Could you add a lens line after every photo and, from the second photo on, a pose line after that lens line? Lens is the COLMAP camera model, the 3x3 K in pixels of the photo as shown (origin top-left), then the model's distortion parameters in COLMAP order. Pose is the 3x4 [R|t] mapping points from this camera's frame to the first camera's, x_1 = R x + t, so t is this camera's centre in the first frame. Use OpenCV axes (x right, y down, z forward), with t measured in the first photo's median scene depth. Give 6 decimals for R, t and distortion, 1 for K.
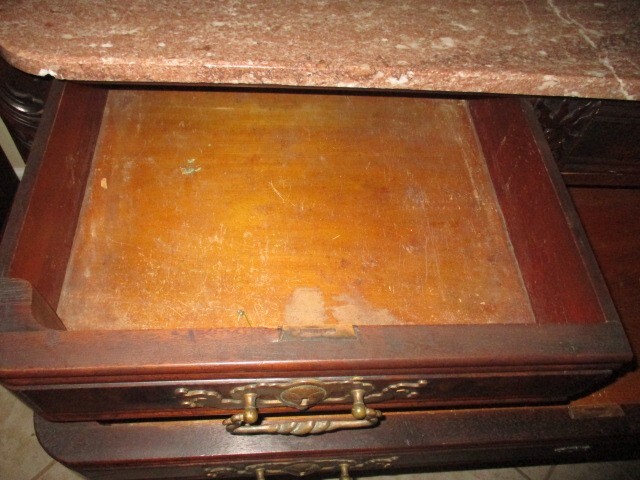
lens RADIAL K [[535.5, 0, 320.0], [0, 535.5, 240.0], [0, 0, 1]] dist [-0.033535, 0.005036]
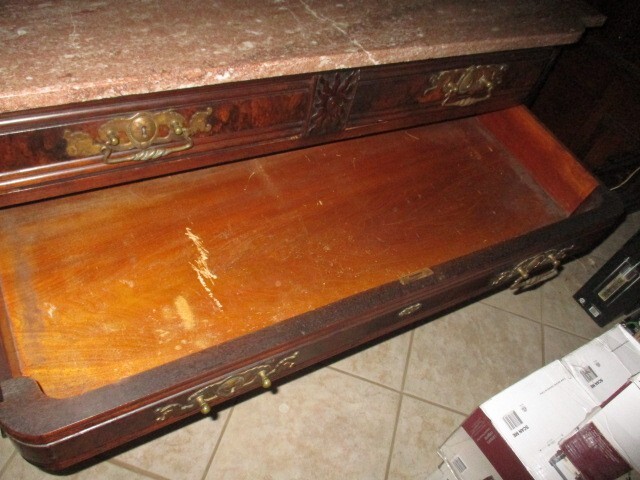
lens RADIAL K [[535.5, 0, 320.0], [0, 535.5, 240.0], [0, 0, 1]] dist [-0.033535, 0.005036]
pose [[0.900722, -0.261766, 0.346669, -0.204132], [0.276631, 0.960952, 0.006856, 0.153880], [-0.334927, 0.089723, 0.937963, -0.303863]]
